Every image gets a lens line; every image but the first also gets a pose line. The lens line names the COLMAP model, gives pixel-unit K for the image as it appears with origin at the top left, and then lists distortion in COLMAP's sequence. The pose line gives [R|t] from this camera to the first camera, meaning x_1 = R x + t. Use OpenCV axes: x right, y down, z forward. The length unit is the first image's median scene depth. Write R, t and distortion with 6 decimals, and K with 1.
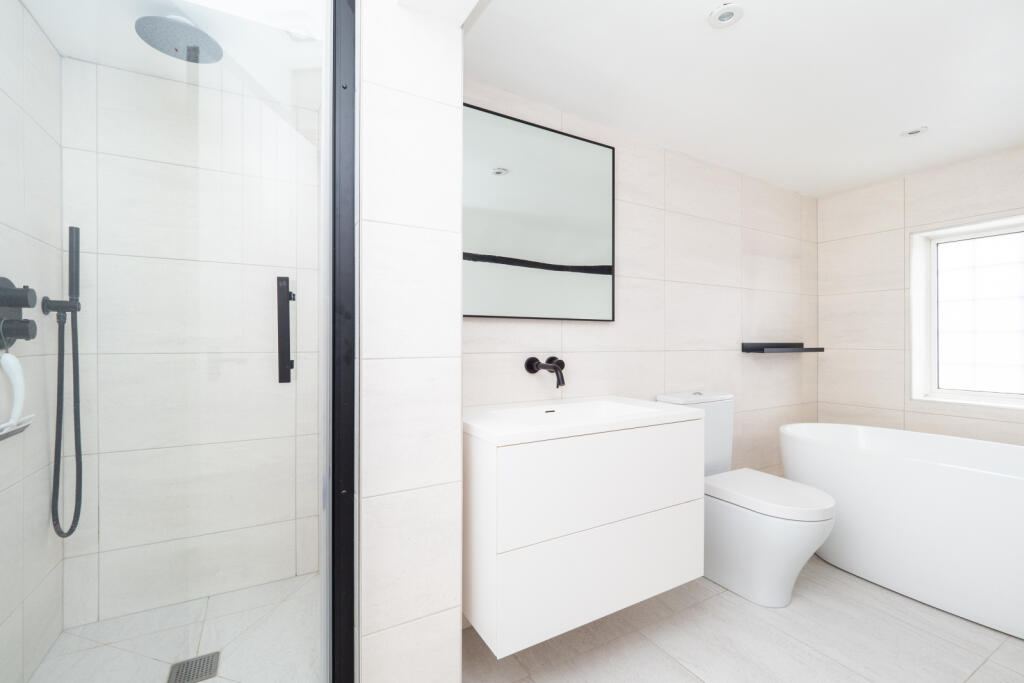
lens RADIAL K [[436.7, 0, 526.4], [0, 436.7, 349.9], [0, 0, 1]] dist [-0.009227, 0.000509]
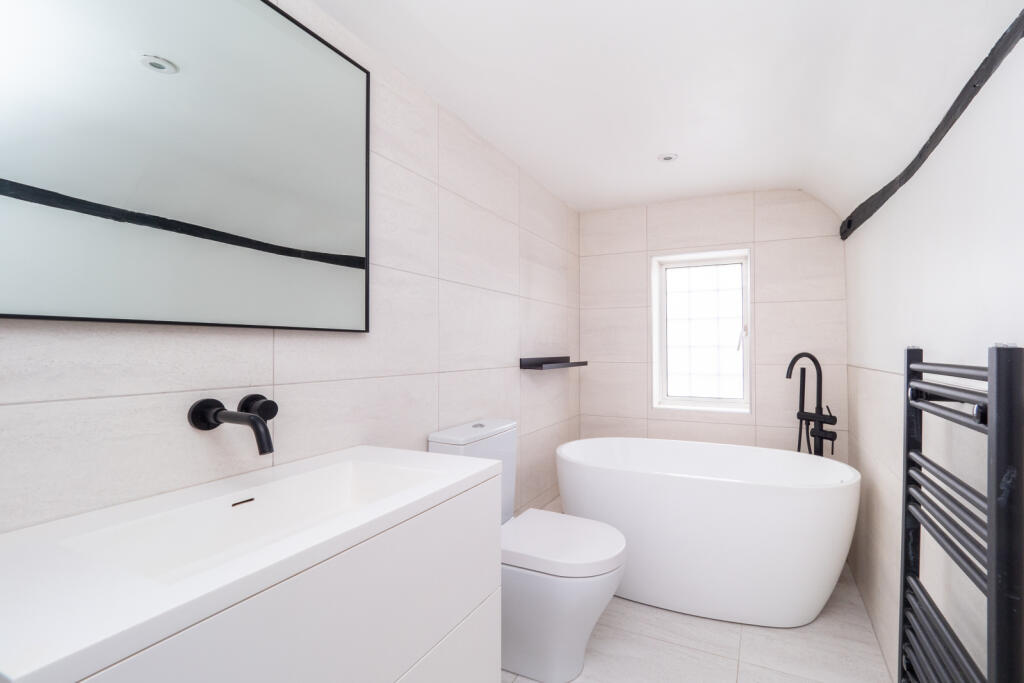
lens RADIAL K [[436.7, 0, 526.4], [0, 436.7, 349.9], [0, 0, 1]] dist [-0.009227, 0.000509]
pose [[0.853552, 0.001255, 0.521006, 0.046980], [0.006112, 0.999904, -0.012422, -0.022752], [-0.520972, 0.013787, 0.853462, 0.241073]]
